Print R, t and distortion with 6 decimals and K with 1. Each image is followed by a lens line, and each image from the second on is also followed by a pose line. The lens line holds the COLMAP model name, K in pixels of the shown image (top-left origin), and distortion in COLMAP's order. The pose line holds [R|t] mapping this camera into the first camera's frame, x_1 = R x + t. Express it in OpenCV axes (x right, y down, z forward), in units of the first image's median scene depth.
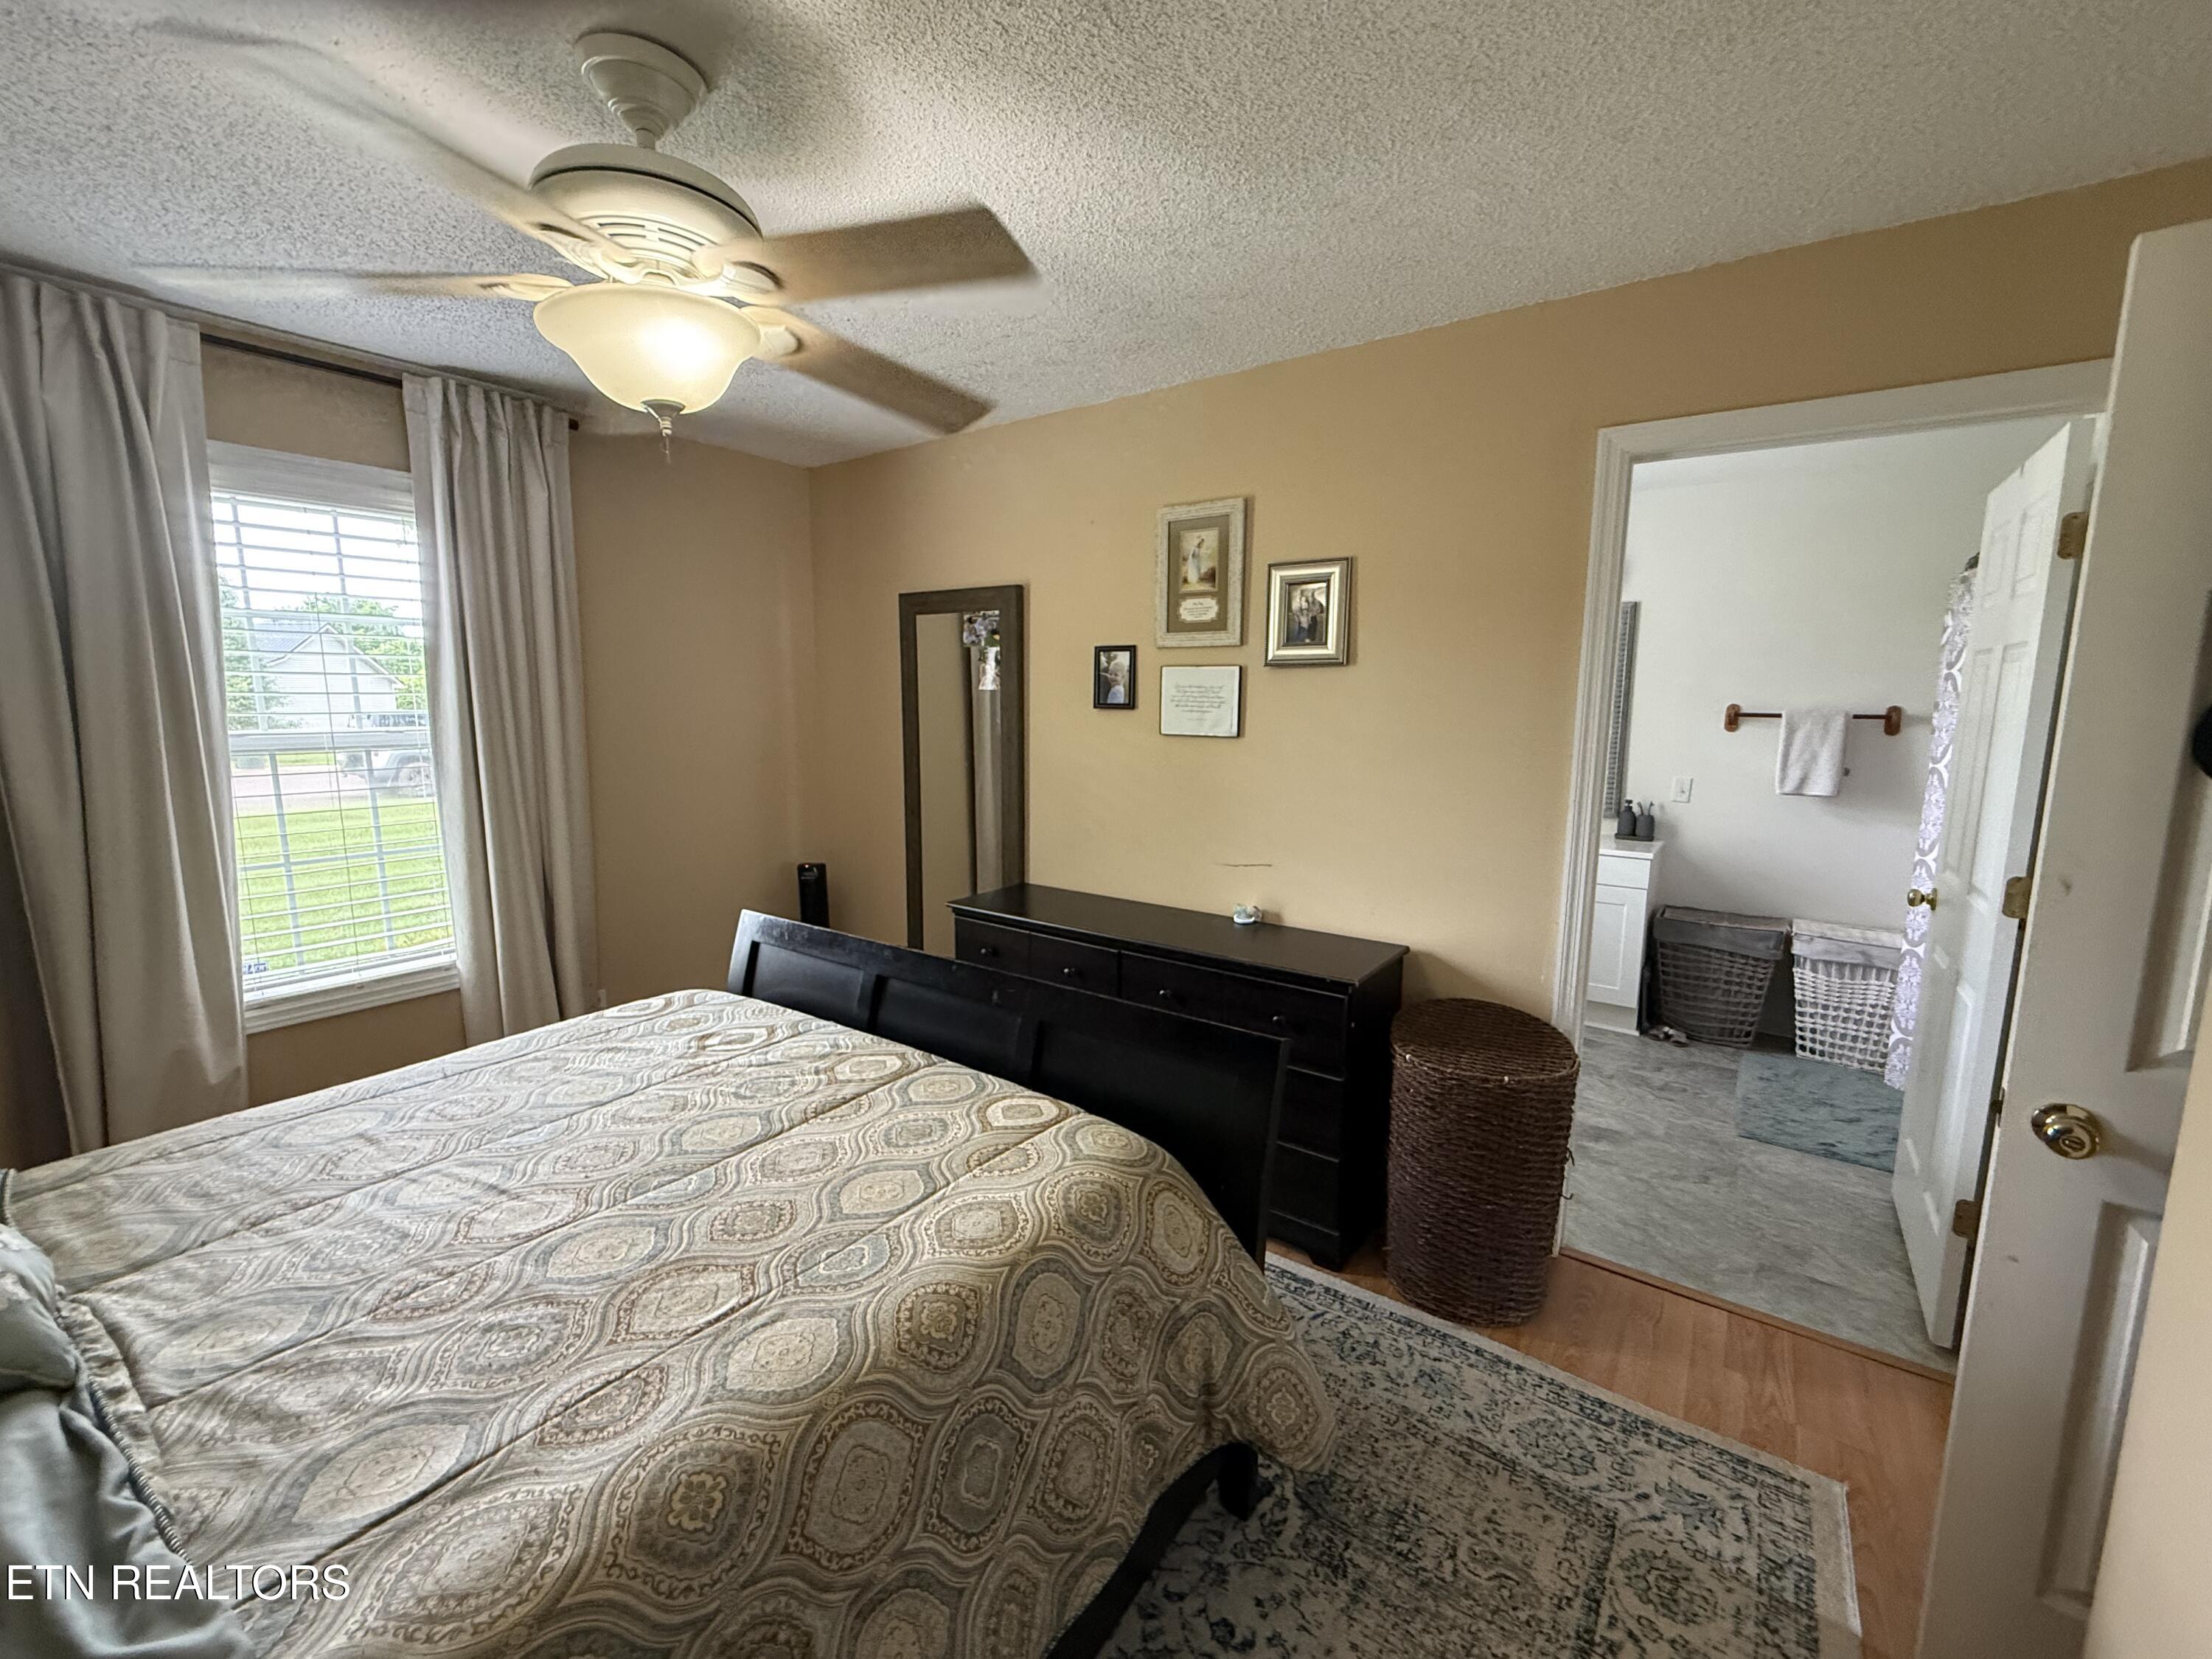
lens RADIAL K [[904.5, 0, 1108.5], [0, 904.5, 824.9], [0, 0, 1]] dist [-0.001237, -0.000345]
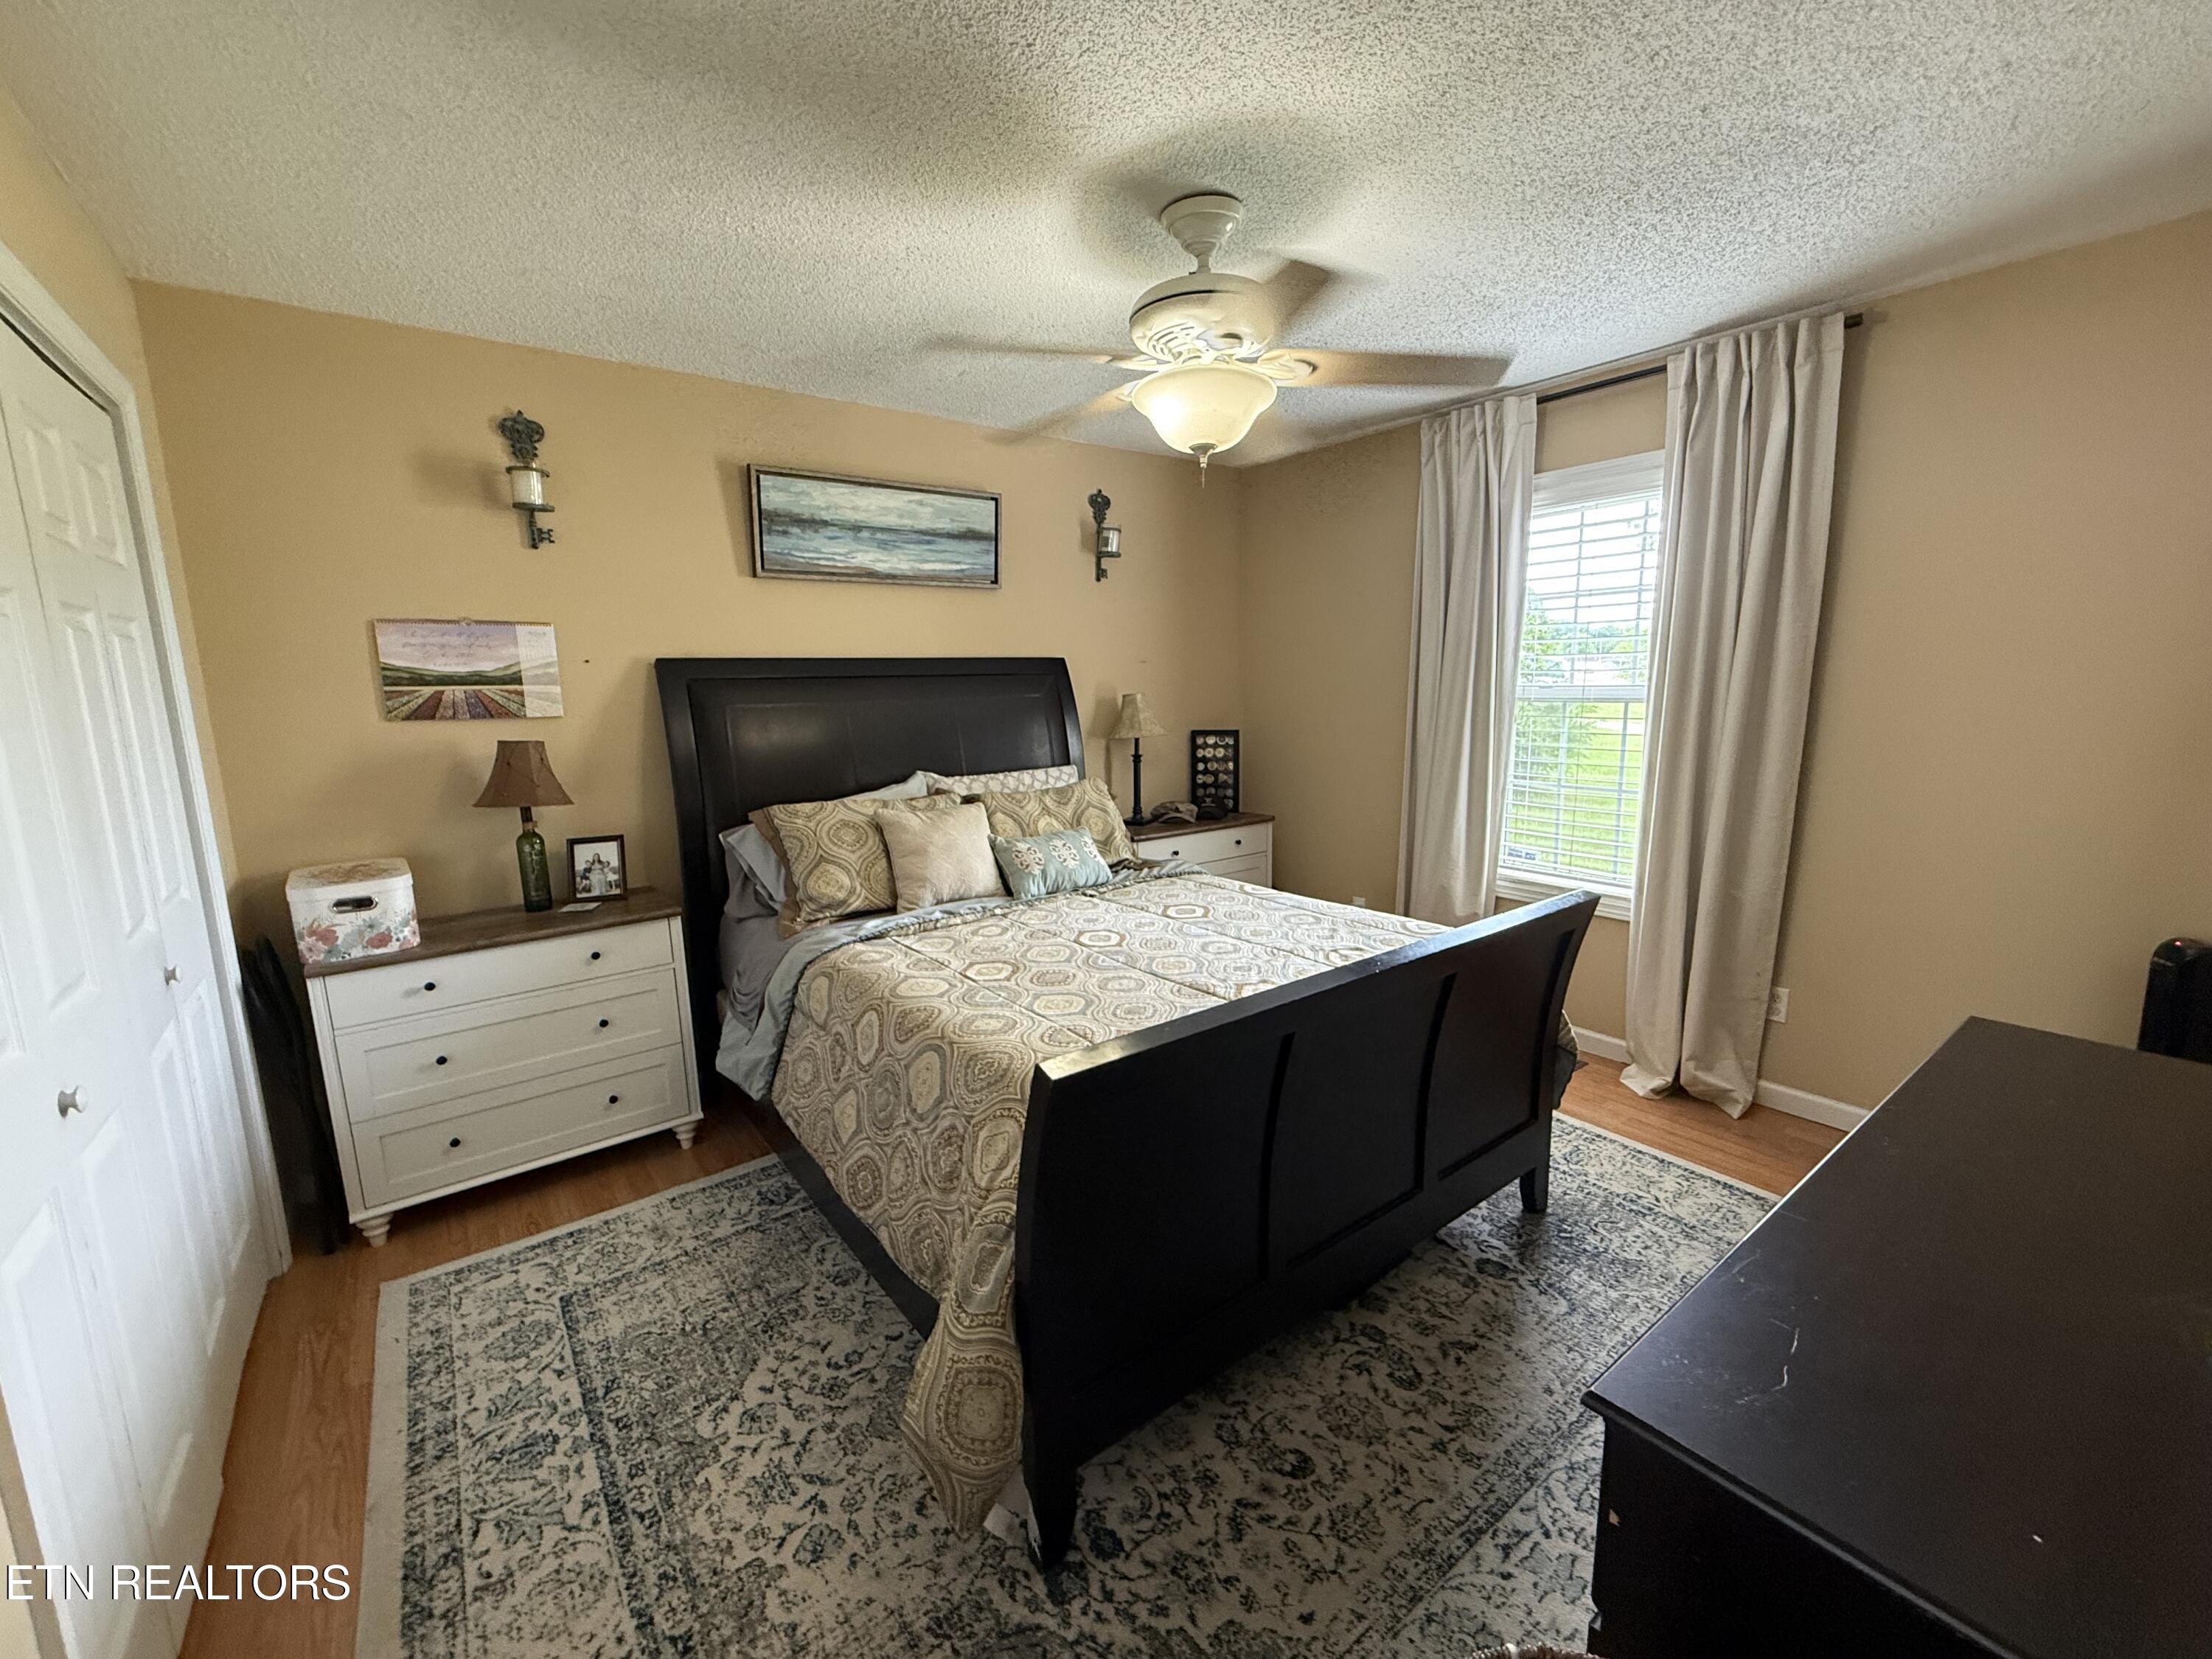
lens RADIAL K [[904.5, 0, 1107.2], [0, 904.5, 828.7], [0, 0, 1]] dist [-0.001237, -0.000345]
pose [[-0.293195, 0.159242, -0.942698, 0.843584], [-0.117920, 0.972479, 0.200948, -0.130811], [0.948753, 0.170080, -0.266348, 1.155191]]
